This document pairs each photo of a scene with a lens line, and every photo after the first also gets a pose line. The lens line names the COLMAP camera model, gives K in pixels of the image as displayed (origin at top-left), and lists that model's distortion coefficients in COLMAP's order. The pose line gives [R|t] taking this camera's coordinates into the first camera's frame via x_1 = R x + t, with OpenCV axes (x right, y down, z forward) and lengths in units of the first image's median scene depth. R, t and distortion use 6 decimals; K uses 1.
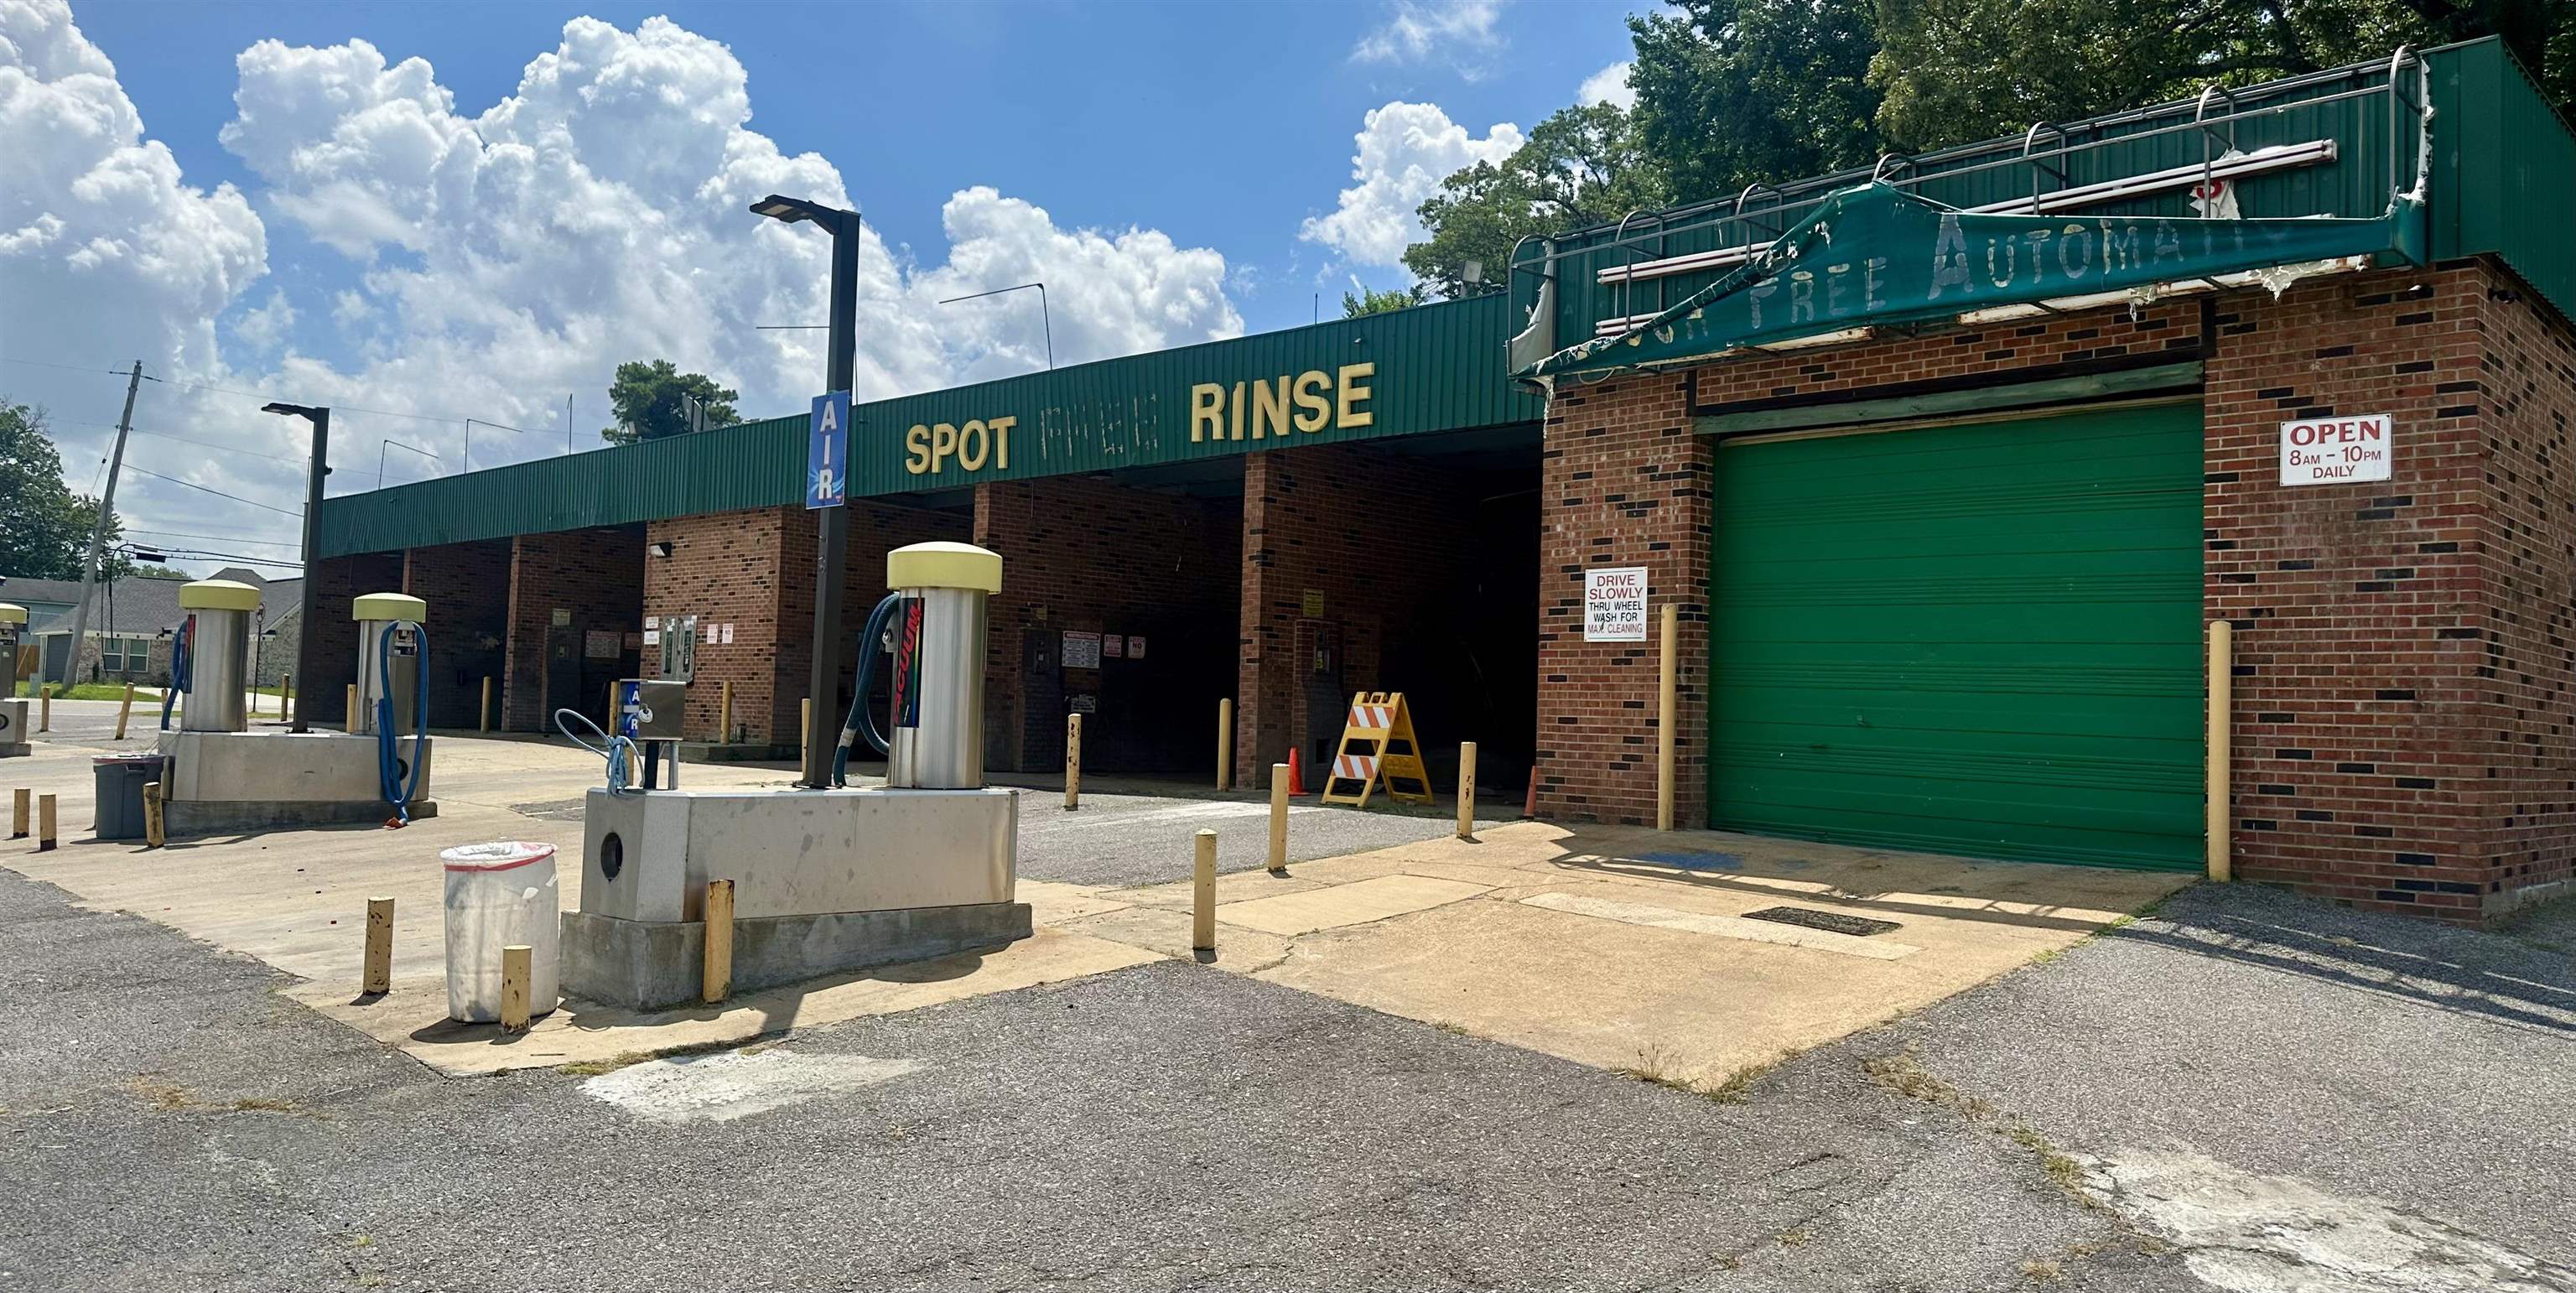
lens RADIAL K [[1849.2, 0, 1285.6], [0, 1849.2, 636.2], [0, 0, 1]] dist [0.074599, 0.002064]
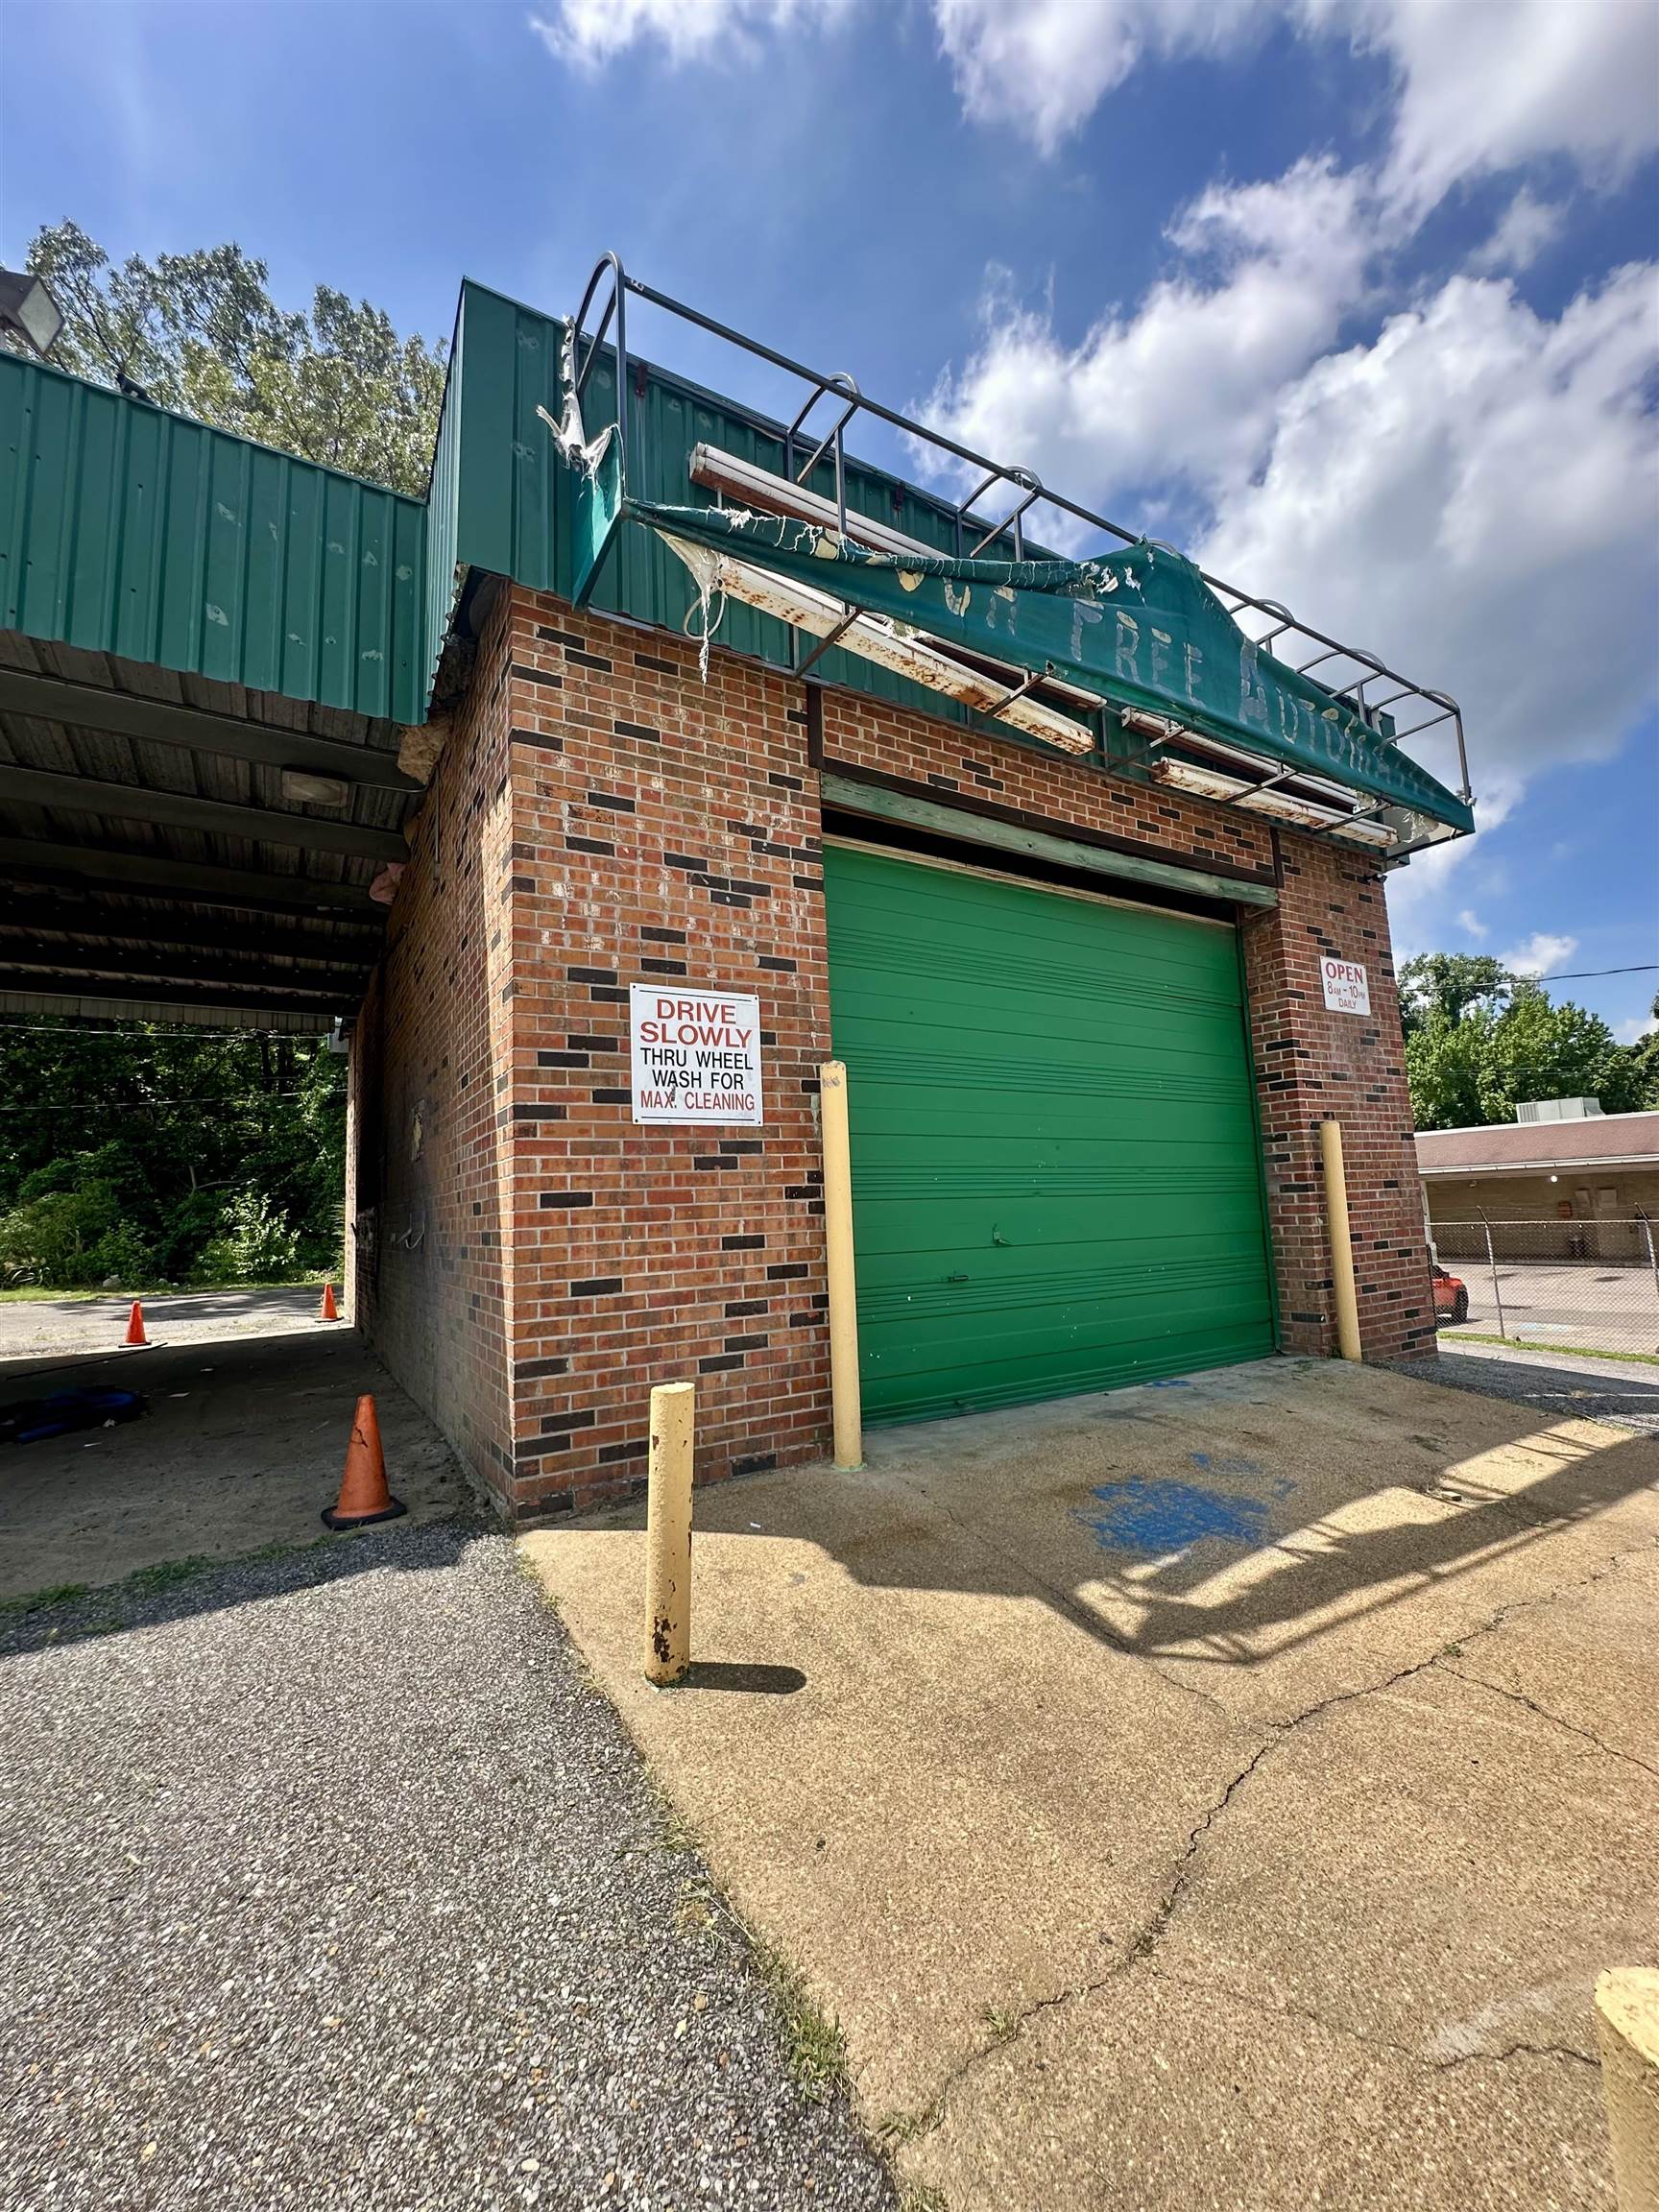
lens RADIAL K [[871.3, 0, 826.5], [0, 871.3, 1103.3], [0, 0, 1]] dist [-0.002616, -0.000192]
pose [[0.247617, 0.067935, 0.966473, -0.054318], [-0.003949, 0.997601, -0.069111, 0.013583], [-0.968850, 0.013297, 0.247291, 0.897142]]
